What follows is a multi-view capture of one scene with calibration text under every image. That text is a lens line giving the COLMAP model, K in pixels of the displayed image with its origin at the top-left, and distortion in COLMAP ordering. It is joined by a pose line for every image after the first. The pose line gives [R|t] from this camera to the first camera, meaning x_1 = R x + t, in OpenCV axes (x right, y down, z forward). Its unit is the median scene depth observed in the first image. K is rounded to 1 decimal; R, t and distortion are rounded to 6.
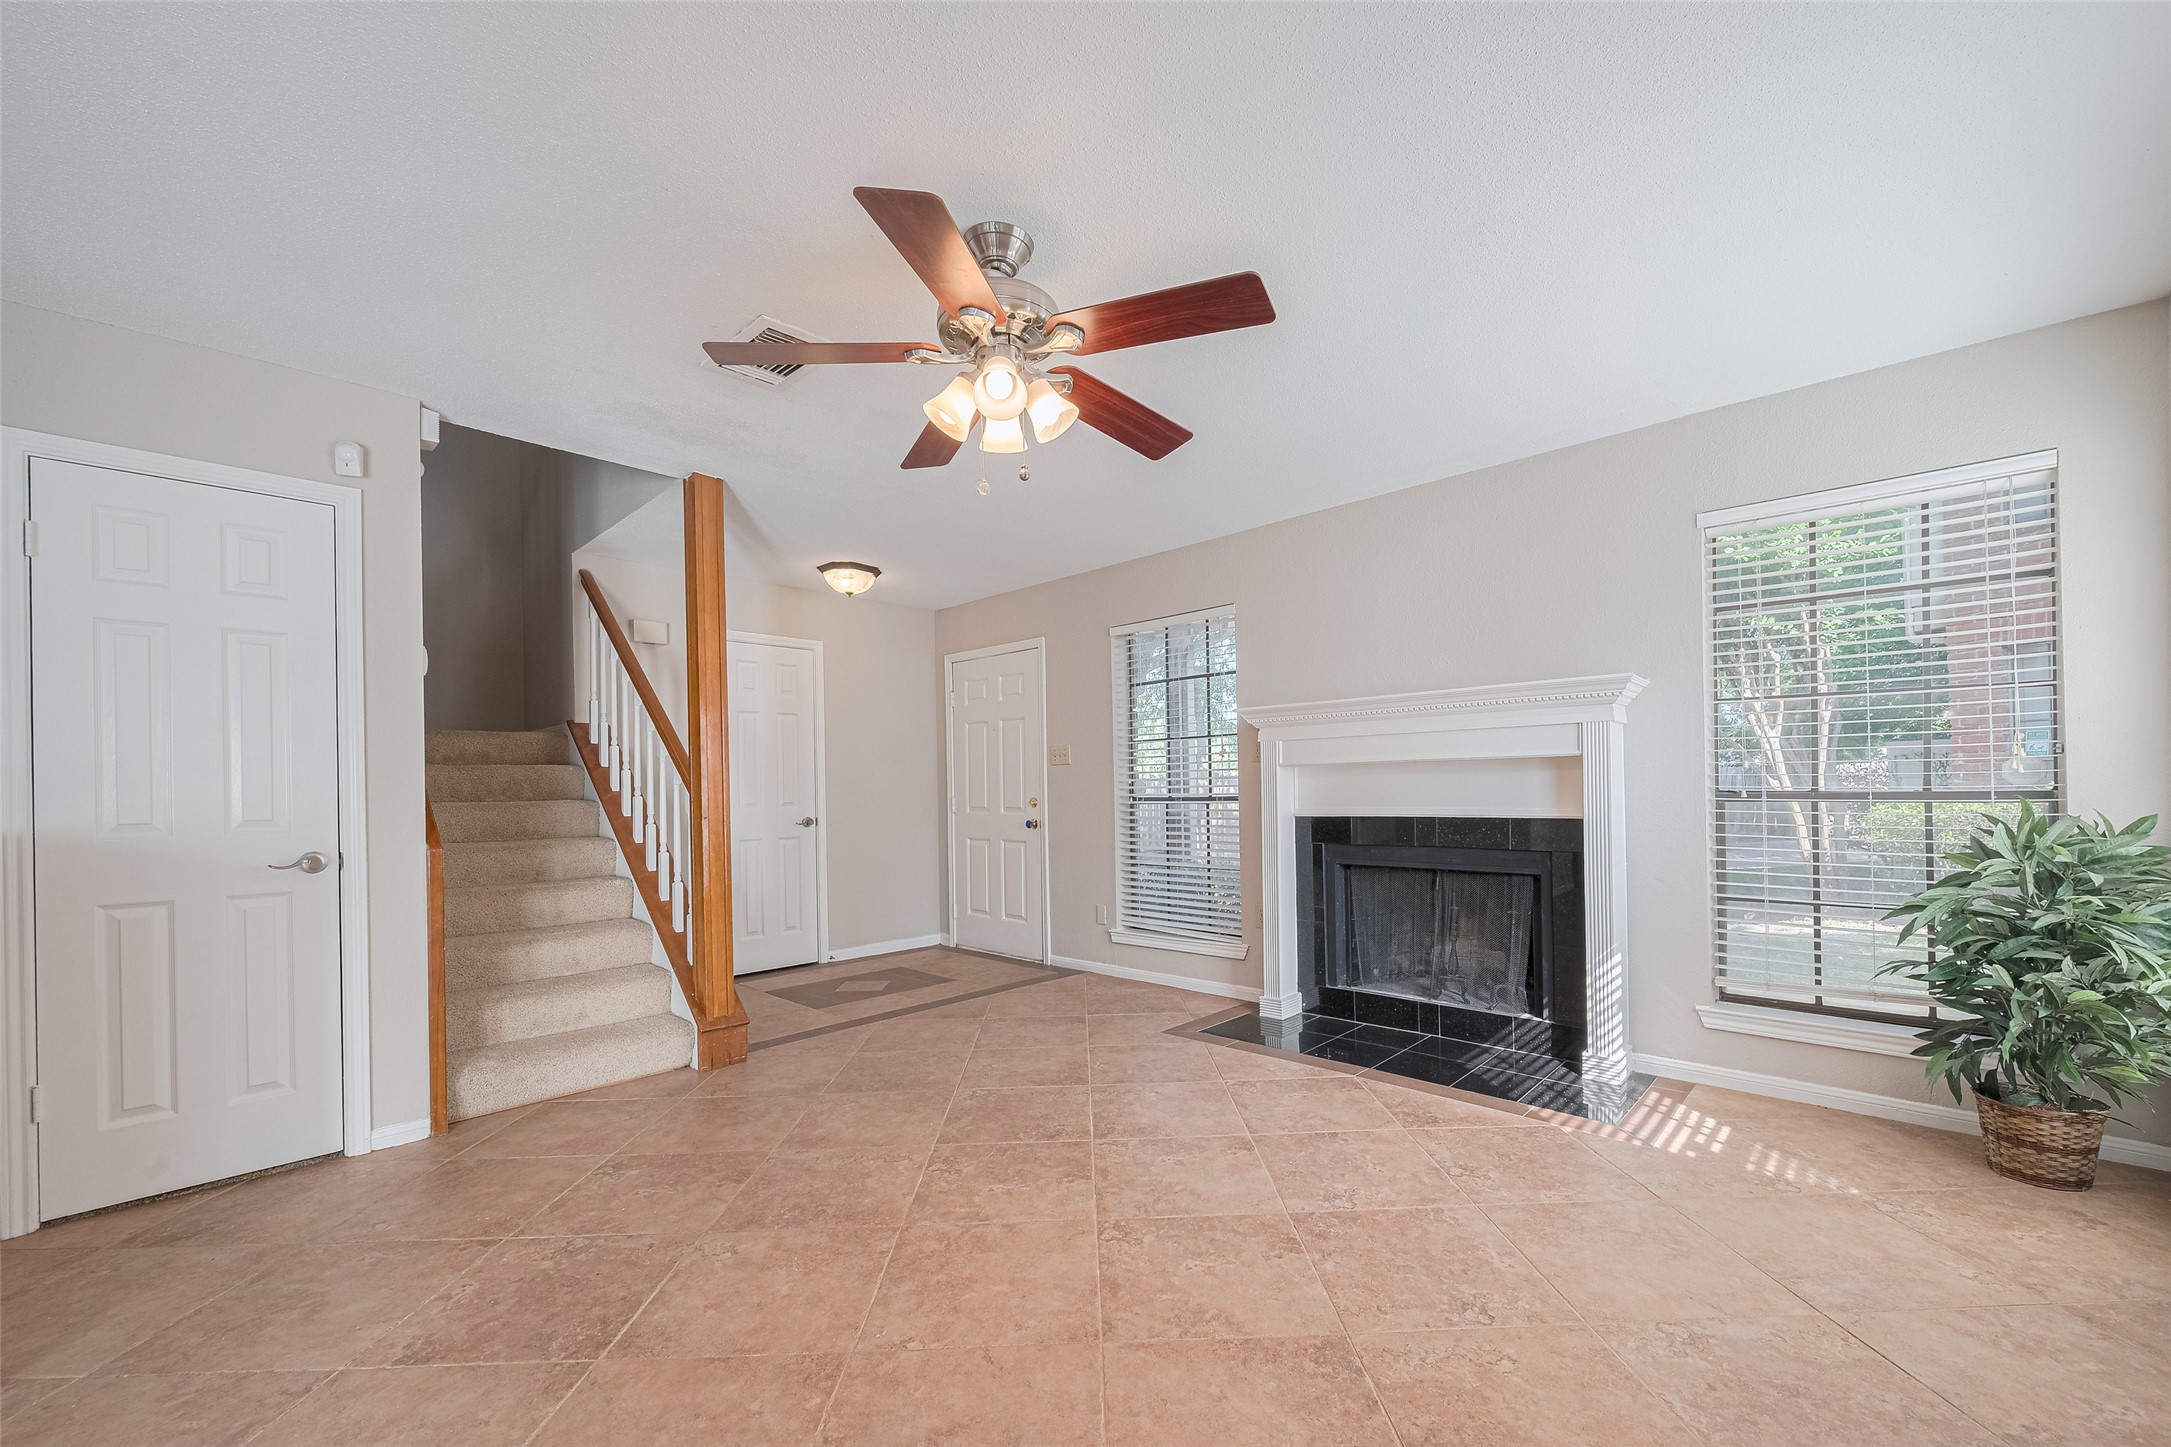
lens RADIAL K [[877.6, 0, 1080.3], [0, 877.6, 781.7], [0, 0, 1]] dist [-0.002279, -0.001754]
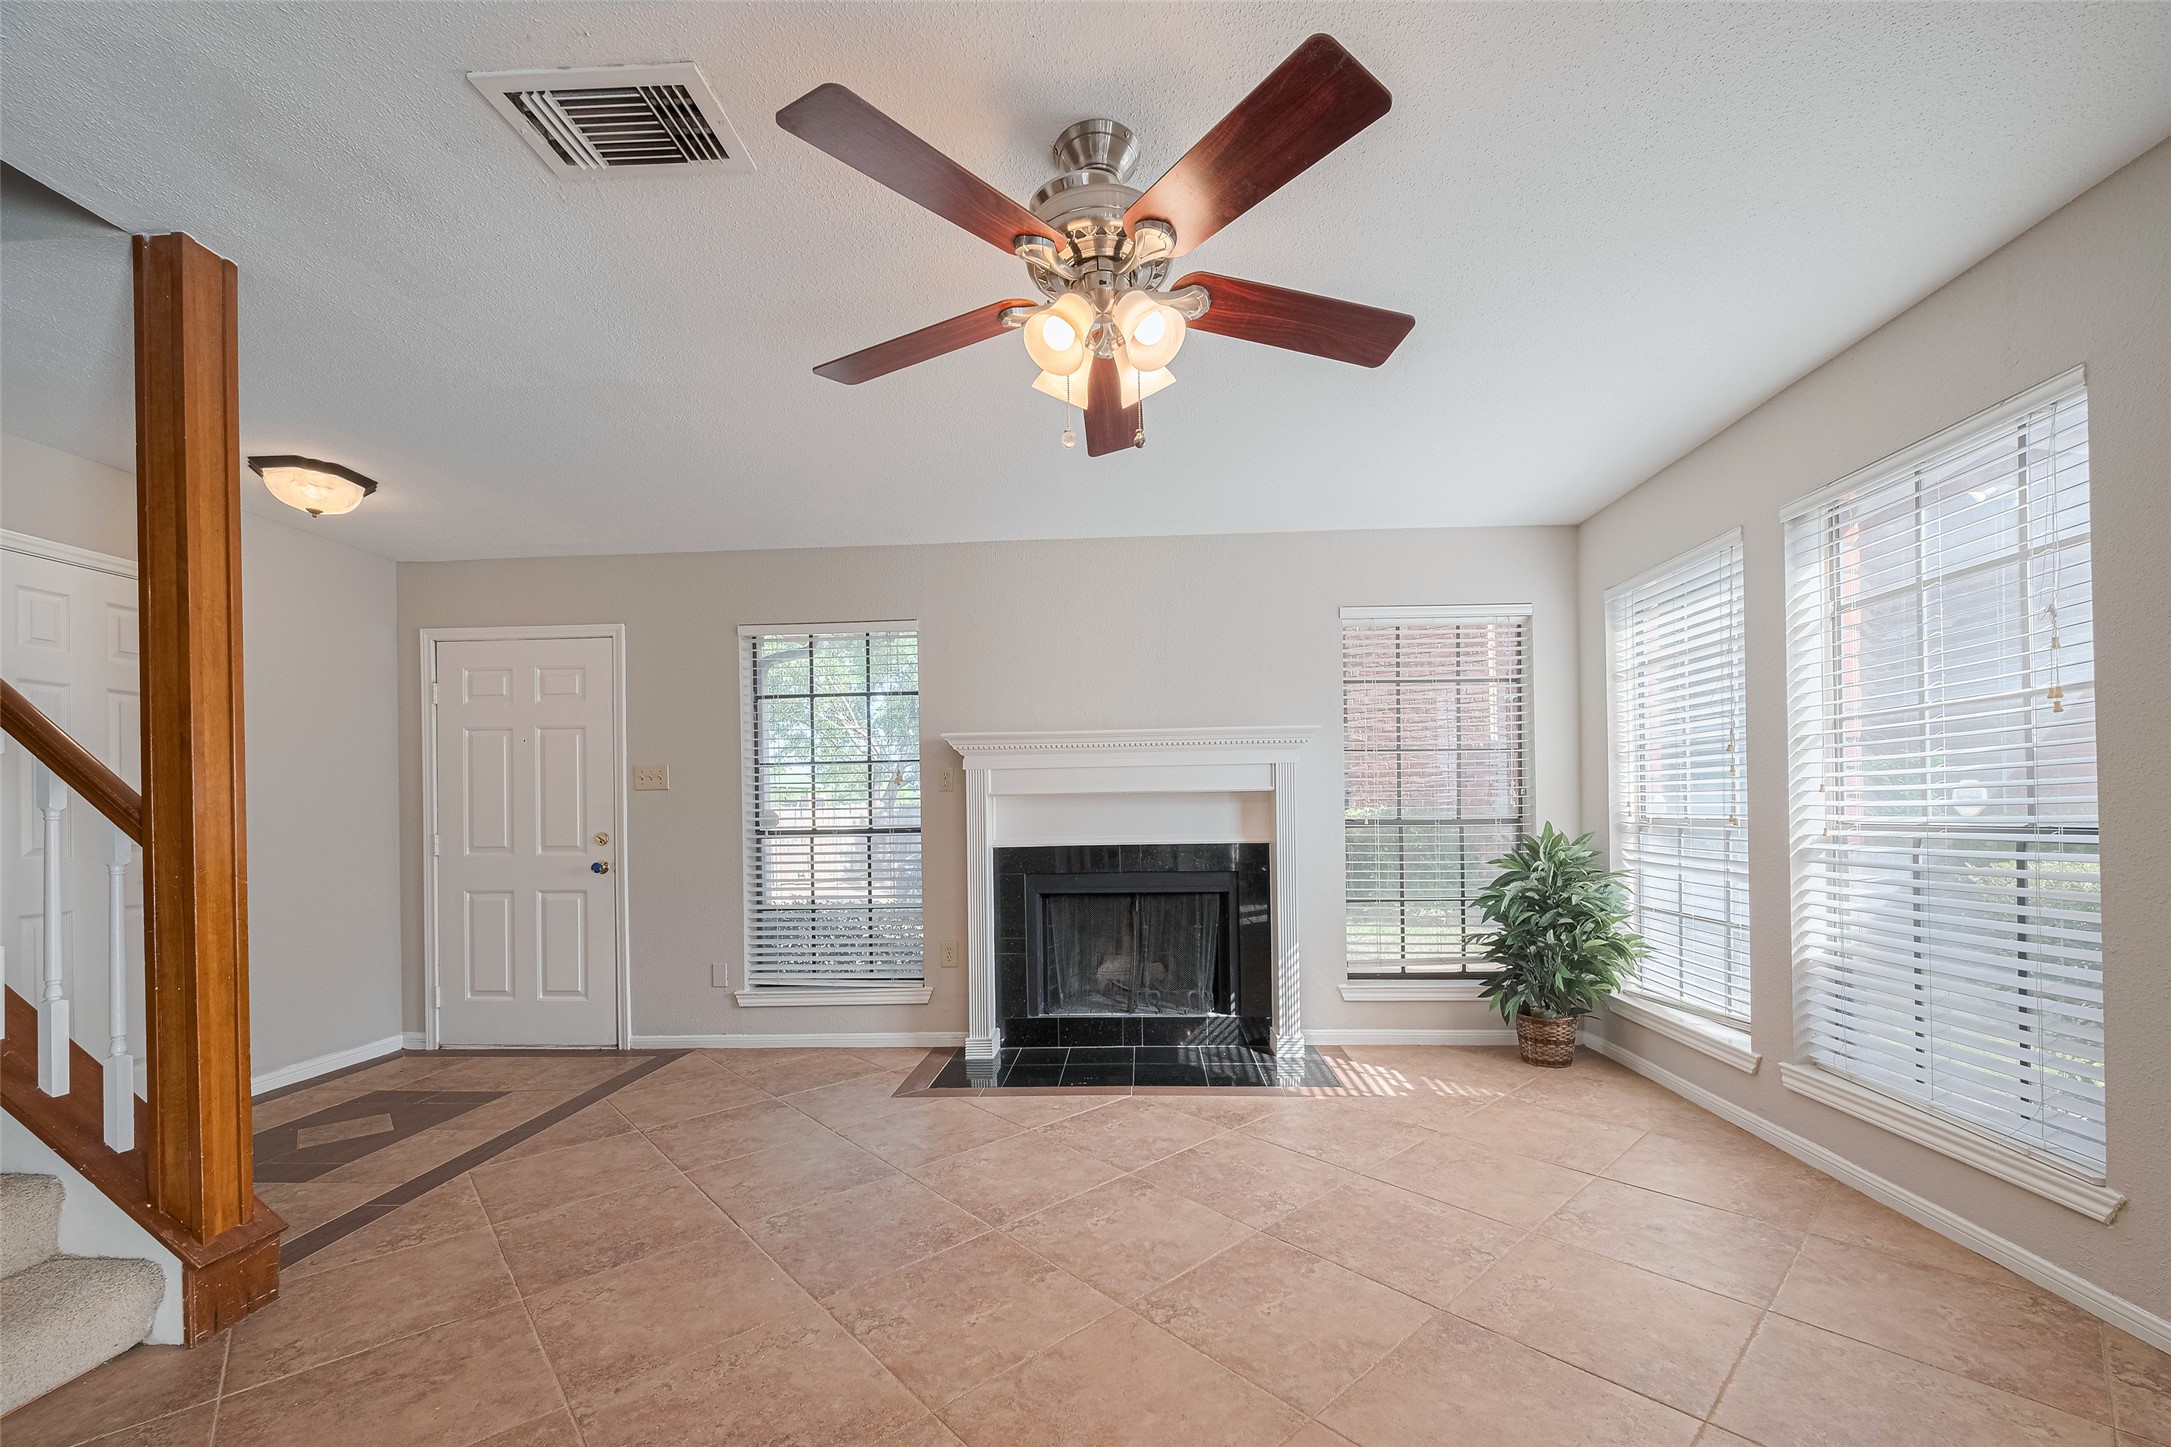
lens RADIAL K [[877.6, 0, 1106.4], [0, 877.6, 811.6], [0, 0, 1]] dist [-0.002279, -0.001754]
pose [[0.748113, 0.005029, 0.663553, -0.335880], [-0.001290, 0.999980, -0.006124, 0.005511], [-0.663571, 0.003725, 0.748104, 0.204870]]
